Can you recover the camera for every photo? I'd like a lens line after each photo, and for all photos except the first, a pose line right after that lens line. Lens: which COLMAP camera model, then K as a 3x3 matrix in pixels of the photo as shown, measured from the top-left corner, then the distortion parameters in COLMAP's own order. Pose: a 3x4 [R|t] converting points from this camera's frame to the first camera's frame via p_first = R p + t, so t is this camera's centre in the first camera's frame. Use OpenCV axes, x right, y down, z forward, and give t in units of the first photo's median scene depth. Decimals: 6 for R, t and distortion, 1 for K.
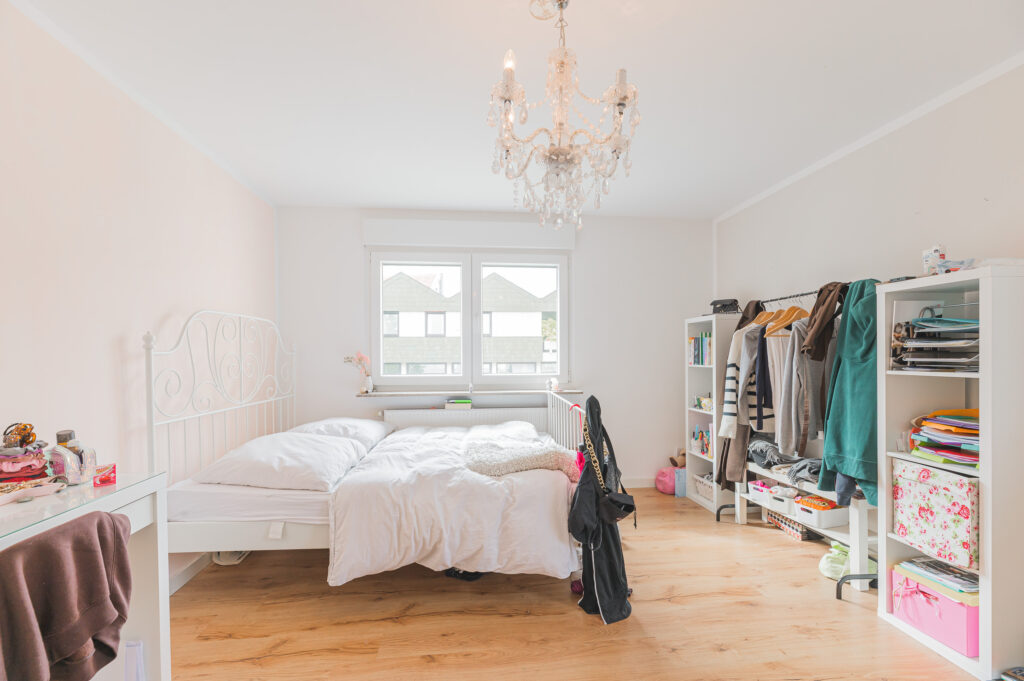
lens RADIAL K [[420.5, 0, 511.0], [0, 420.5, 352.5], [0, 0, 1]] dist [0.002571, 0.000008]
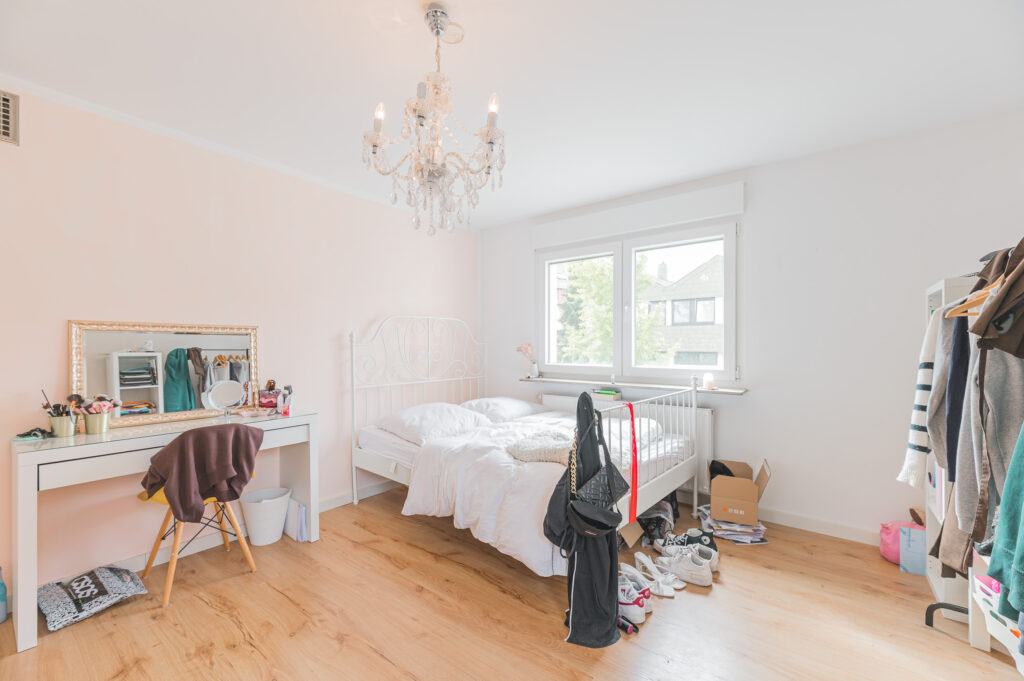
lens RADIAL K [[417.7, 0, 512.0], [0, 417.7, 340.5], [0, 0, 1]] dist [0.000417, -0.000125]
pose [[0.721655, -0.003625, -0.692244, 0.706031], [0.003084, 0.999993, -0.002022, -0.007865], [0.692246, -0.000676, 0.721661, 0.237592]]
